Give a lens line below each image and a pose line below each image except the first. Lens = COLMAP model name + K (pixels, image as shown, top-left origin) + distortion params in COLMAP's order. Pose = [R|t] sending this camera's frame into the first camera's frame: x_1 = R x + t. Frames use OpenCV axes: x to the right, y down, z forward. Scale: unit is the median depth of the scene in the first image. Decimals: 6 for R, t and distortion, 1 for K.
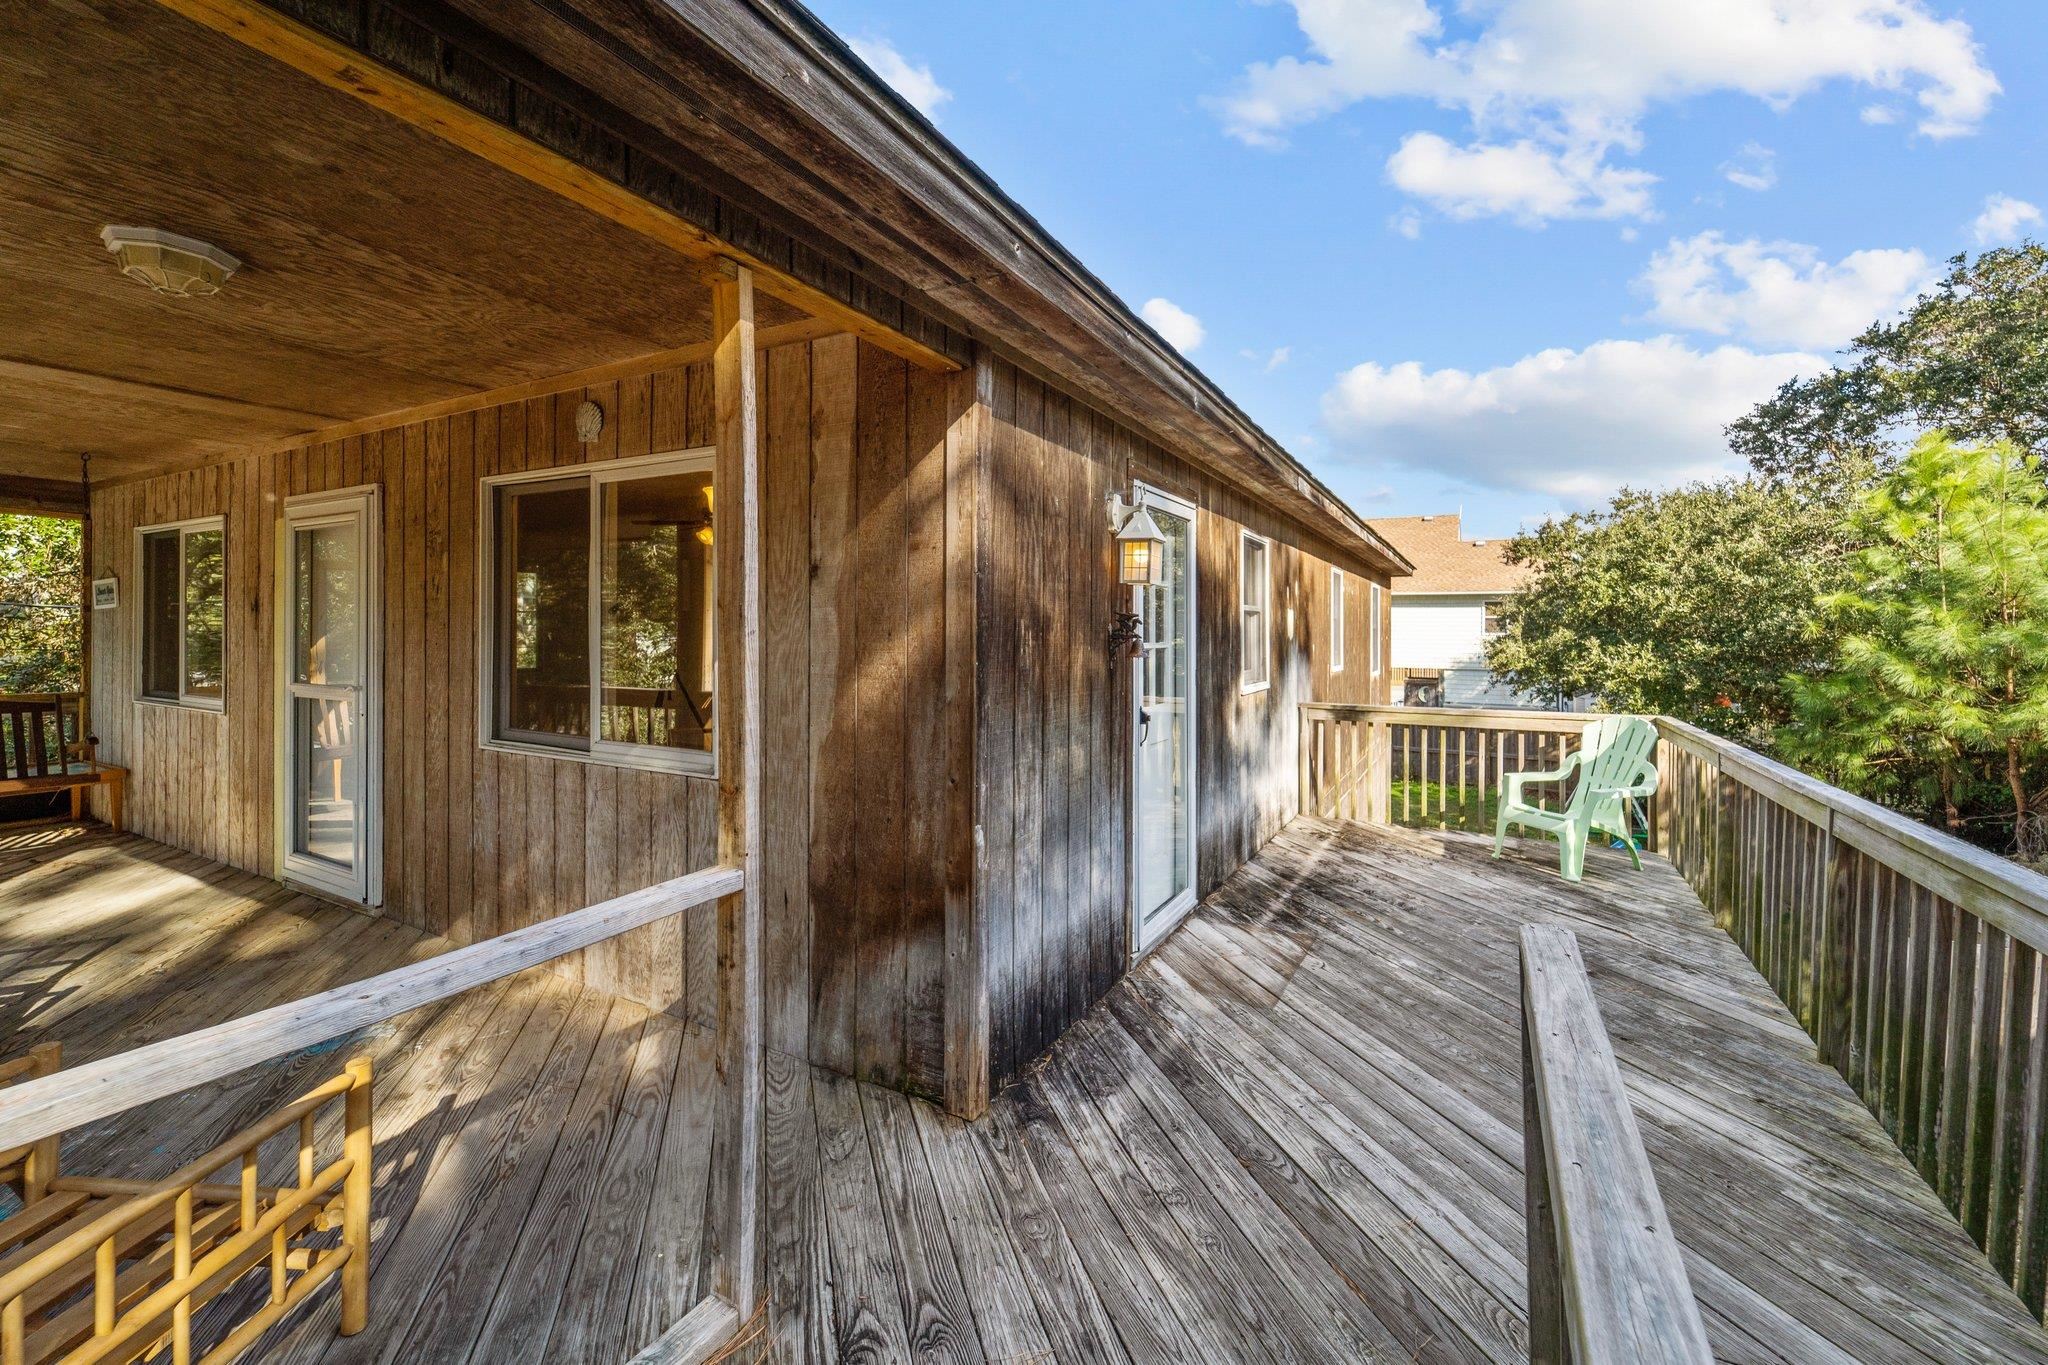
lens RADIAL K [[838.1, 0, 1023.6], [0, 838.1, 636.0], [0, 0, 1]] dist [-0.000012, -0.000518]
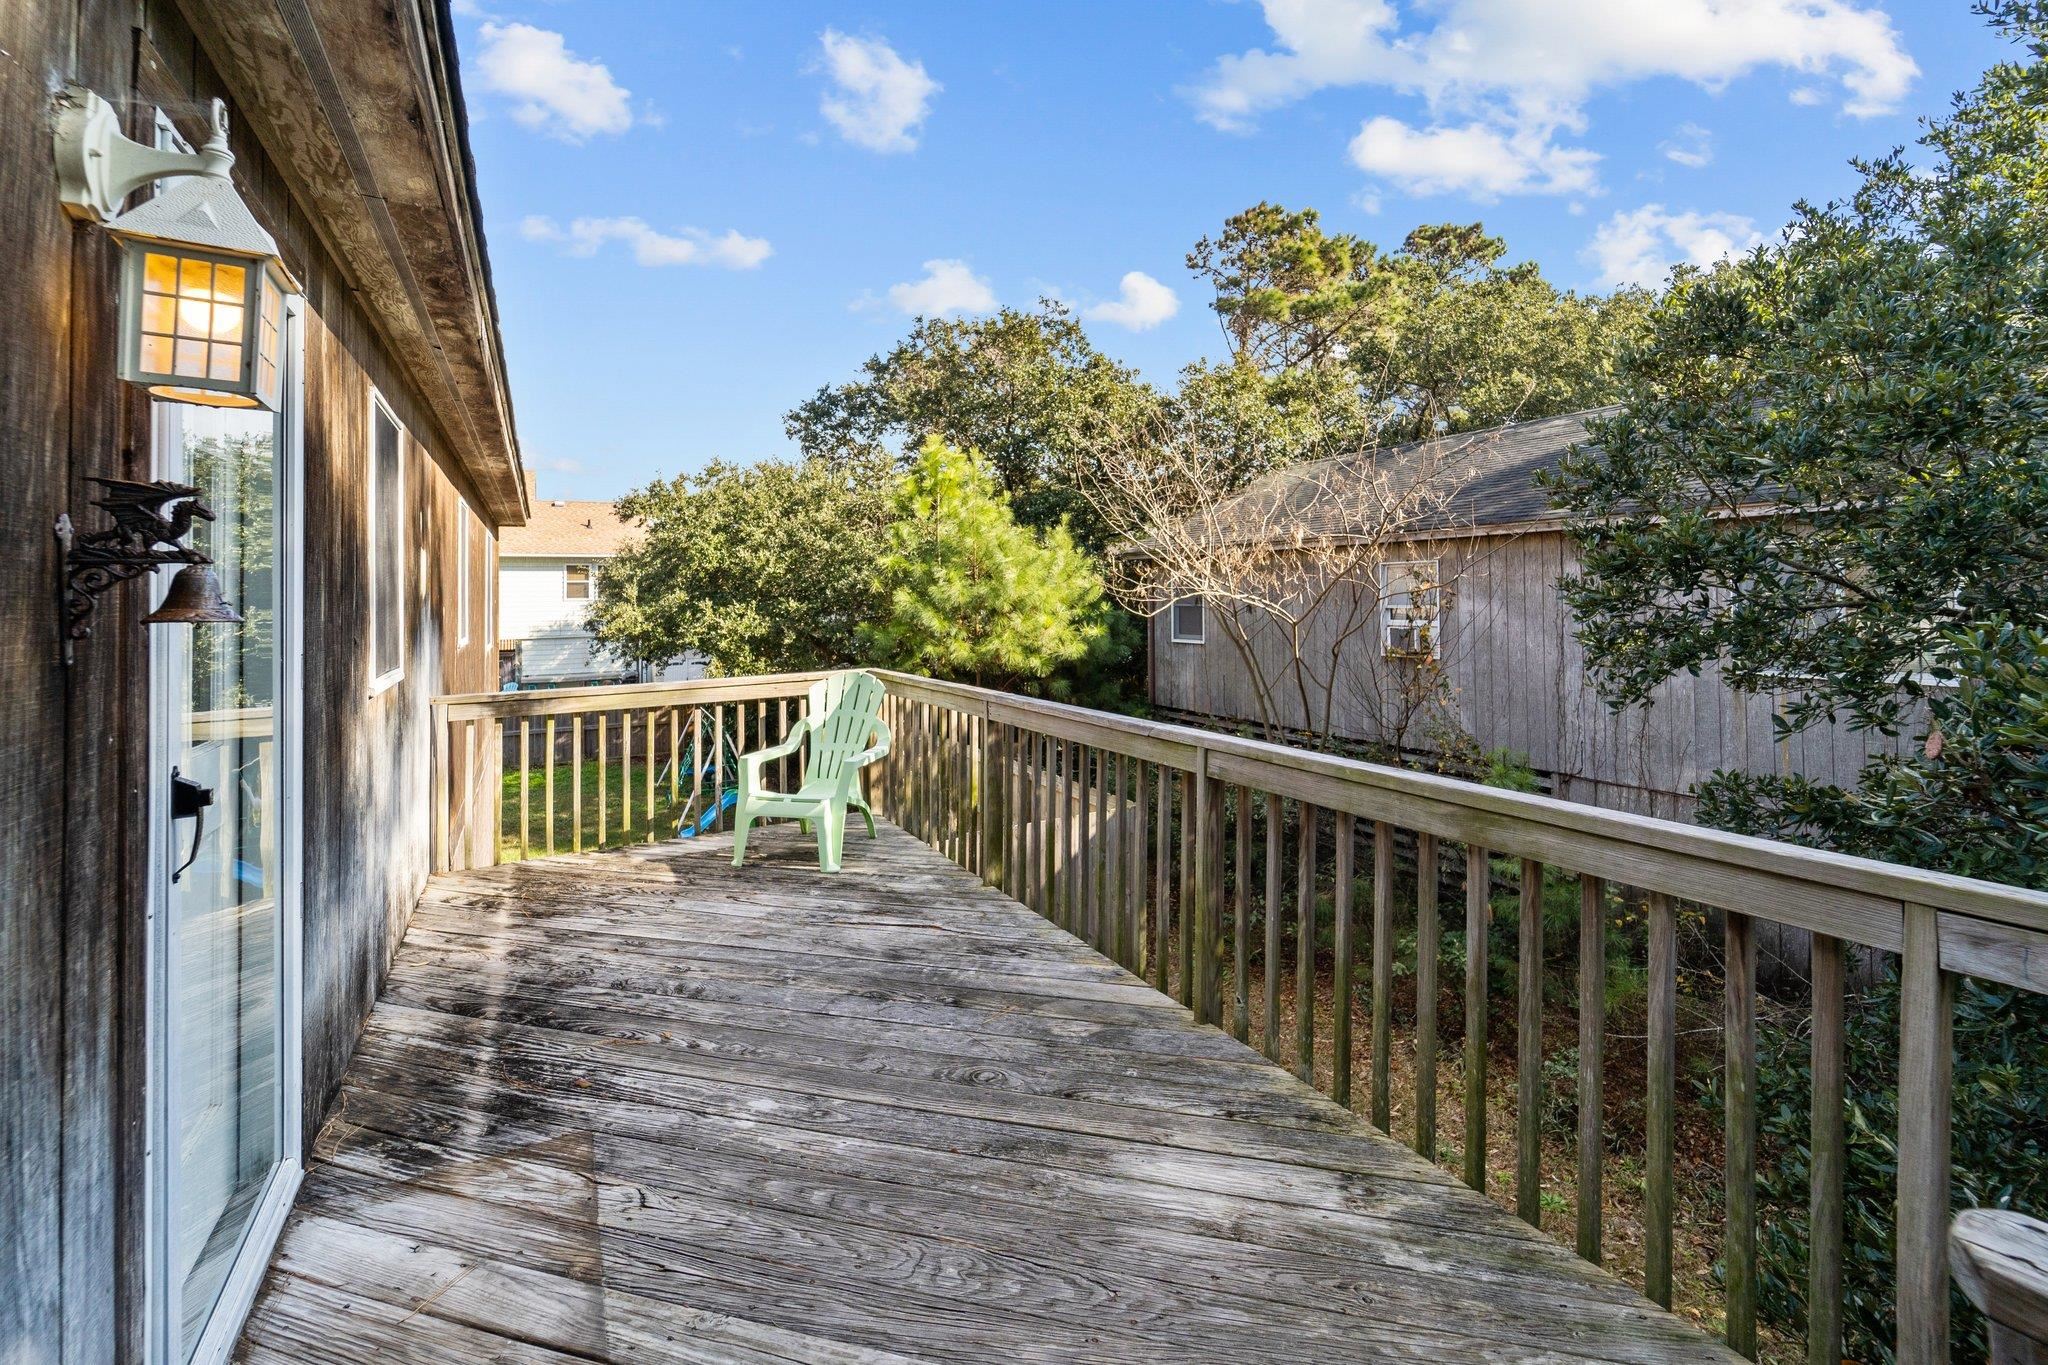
lens RADIAL K [[866.1, 0, 1020.9], [0, 866.1, 573.0], [0, 0, 1]] dist [0.007758, -0.000356]
pose [[0.537370, 0.006162, 0.843324, 0.014720], [0.025038, 0.999416, -0.023256, 0.013414], [-0.842975, 0.033612, 0.536902, 0.316494]]
